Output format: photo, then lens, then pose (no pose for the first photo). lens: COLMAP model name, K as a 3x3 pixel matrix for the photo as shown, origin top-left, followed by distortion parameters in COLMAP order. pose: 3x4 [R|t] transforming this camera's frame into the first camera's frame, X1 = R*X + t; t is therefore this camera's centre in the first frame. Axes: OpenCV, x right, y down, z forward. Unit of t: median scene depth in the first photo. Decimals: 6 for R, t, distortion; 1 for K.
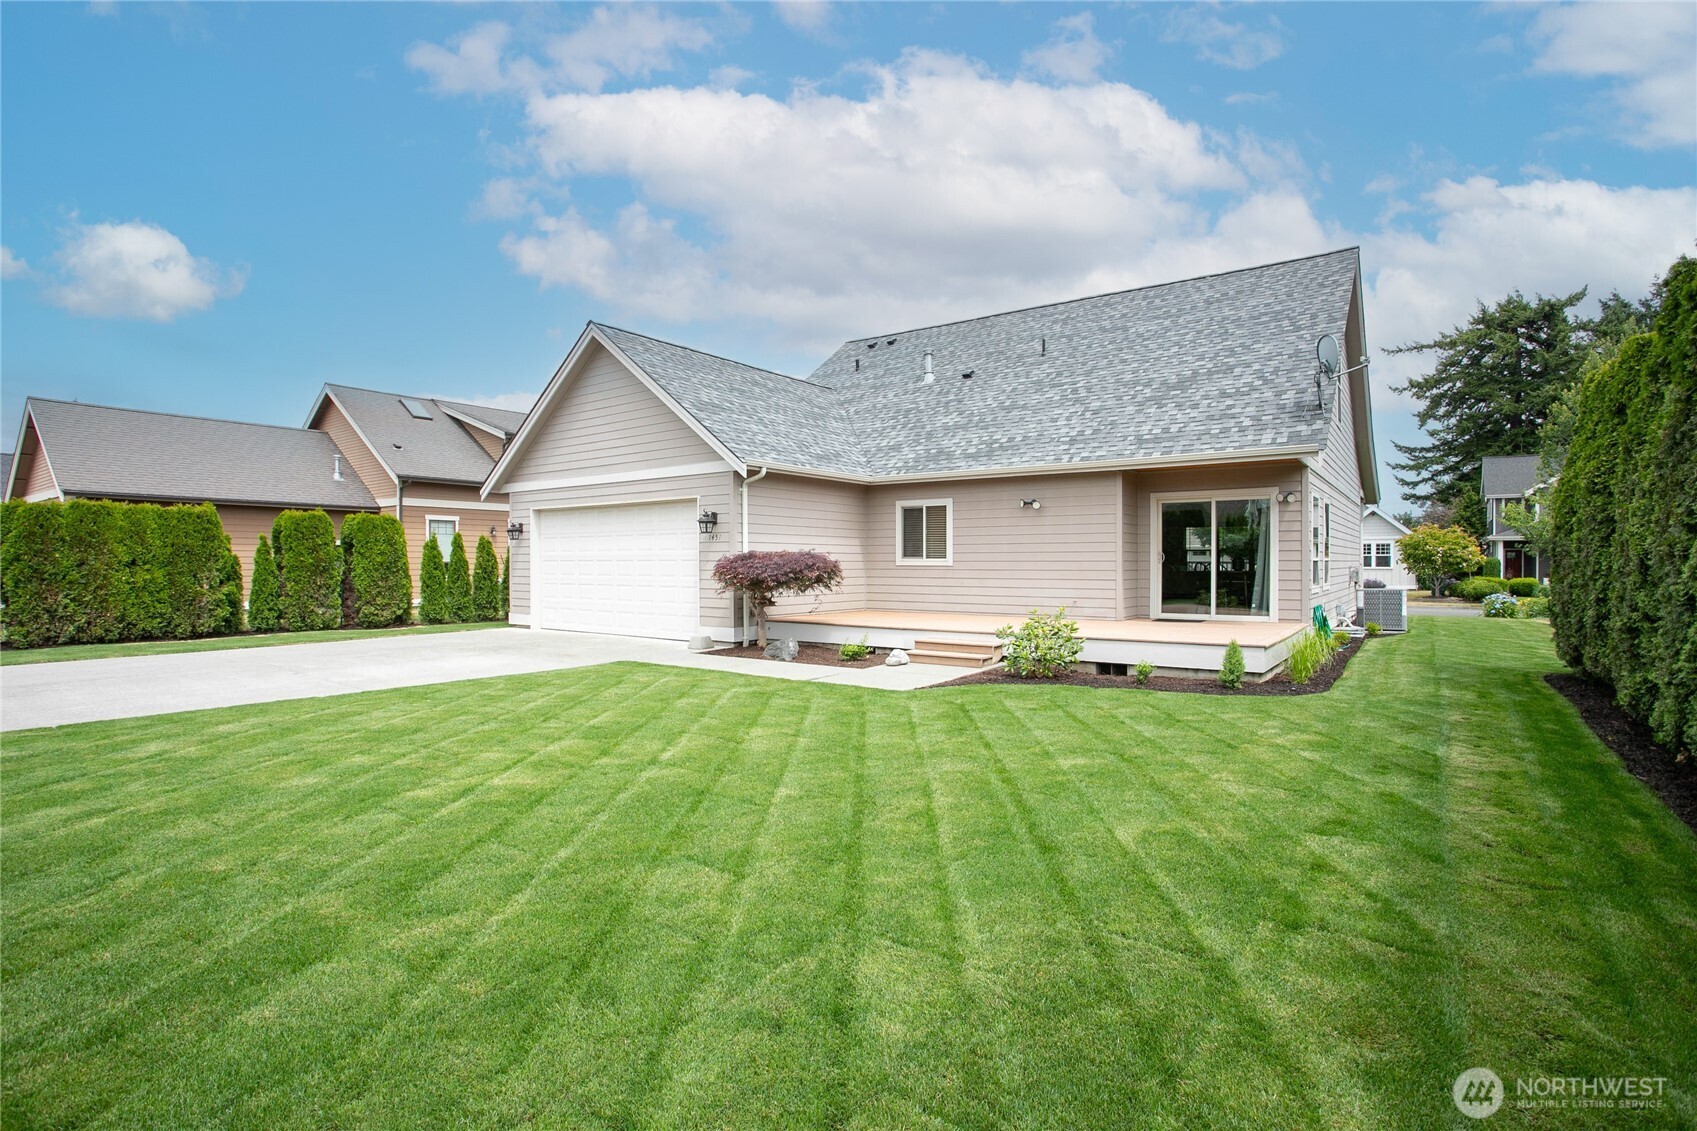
lens RADIAL K [[817.8, 0, 856.5], [0, 817.8, 566.6], [0, 0, 1]] dist [-0.050140, 0.021749]
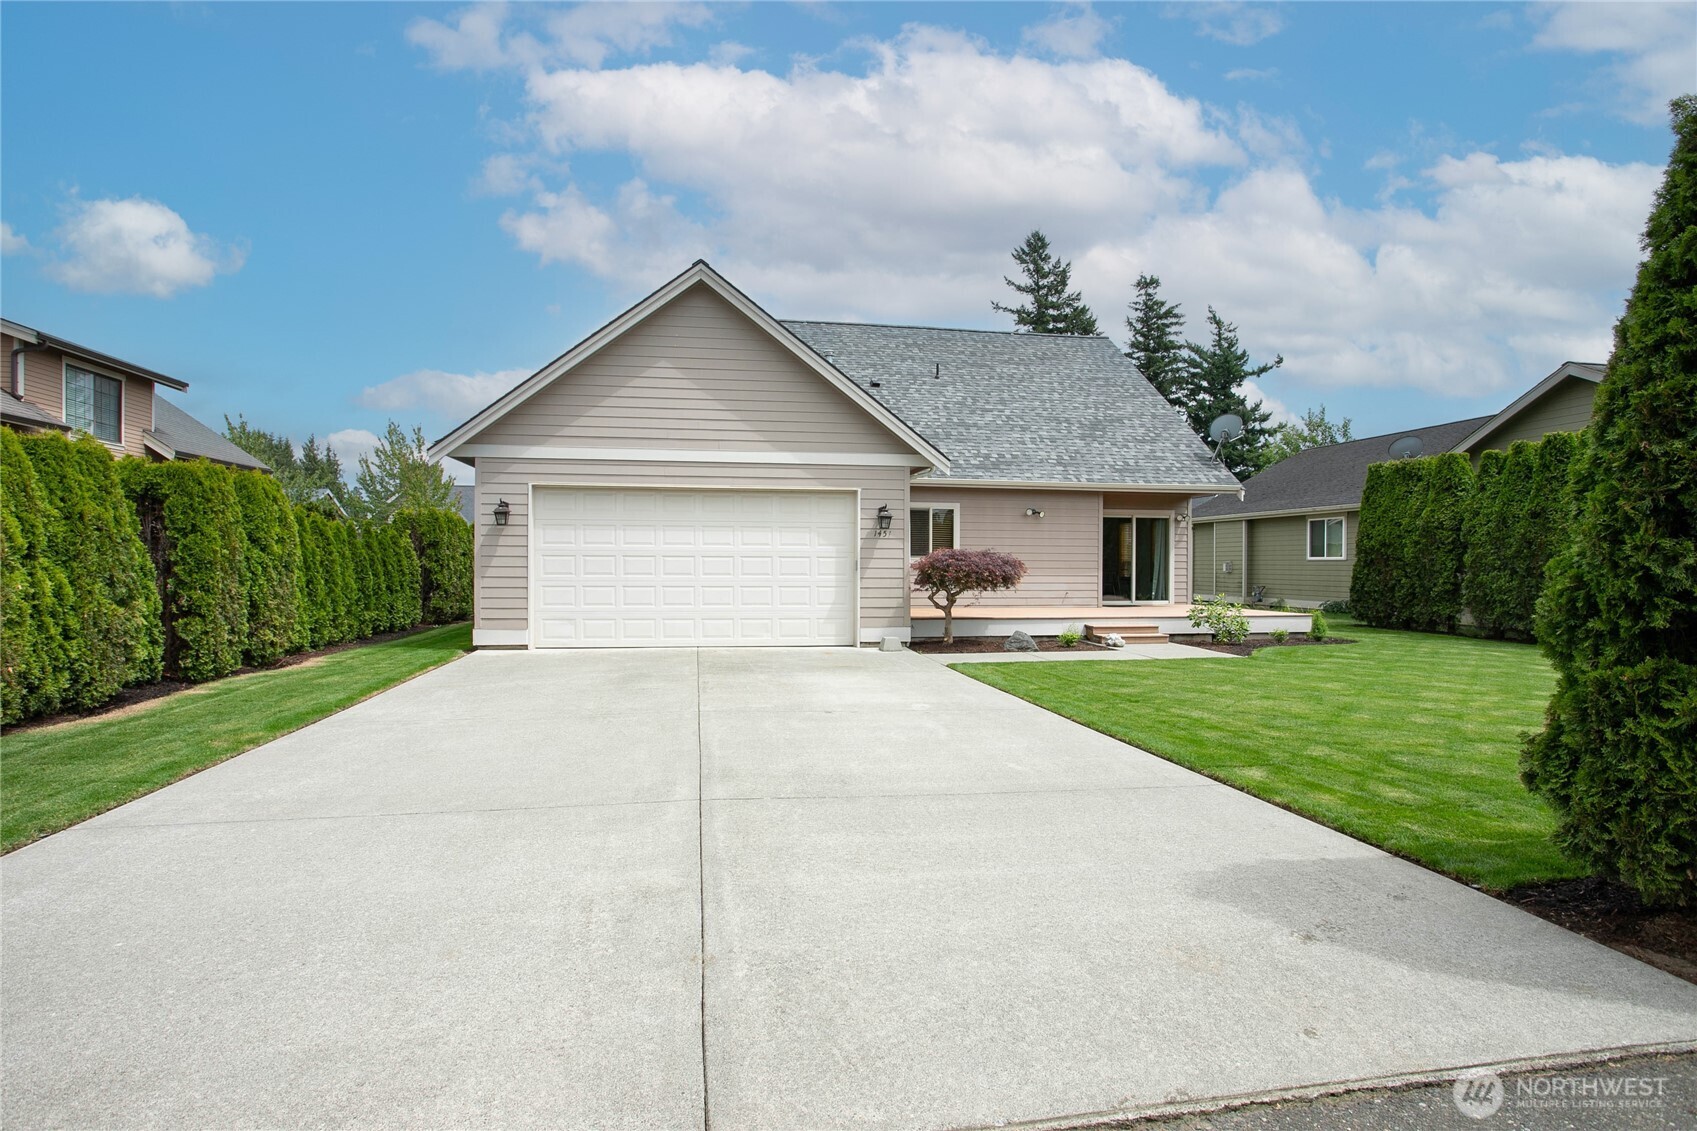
lens RADIAL K [[856.0, 0, 864.8], [0, 856.0, 570.4], [0, 0, 1]] dist [-0.051476, 0.026072]
pose [[0.704336, -0.002641, 0.709862, -0.822584], [-0.002798, 0.999975, 0.006496, 0.000485], [-0.709861, -0.006562, 0.704311, 0.284839]]
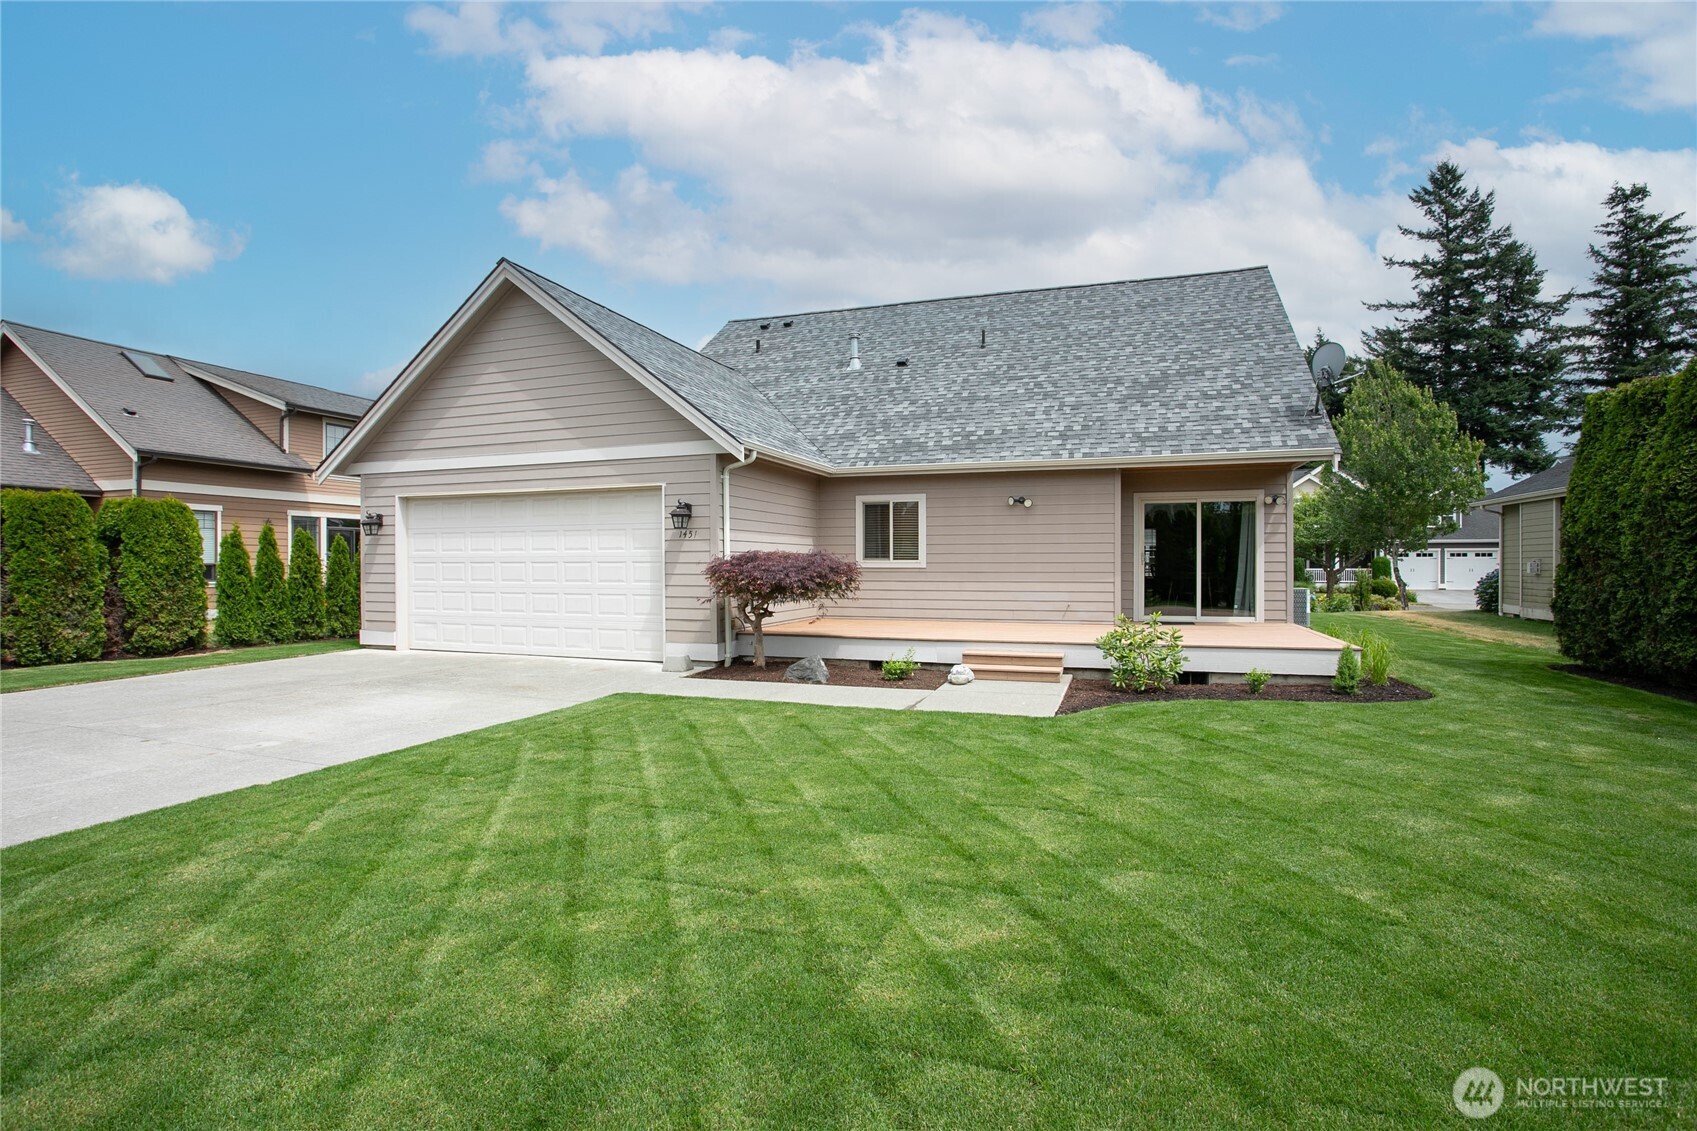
lens RADIAL K [[817.8, 0, 856.6], [0, 817.8, 564.6], [0, 0, 1]] dist [-0.050140, 0.021749]
pose [[0.958158, -0.001609, 0.286236, -0.226221], [0.002533, 0.999993, -0.002858, -0.002183], [-0.286229, 0.003464, 0.958155, 0.152079]]
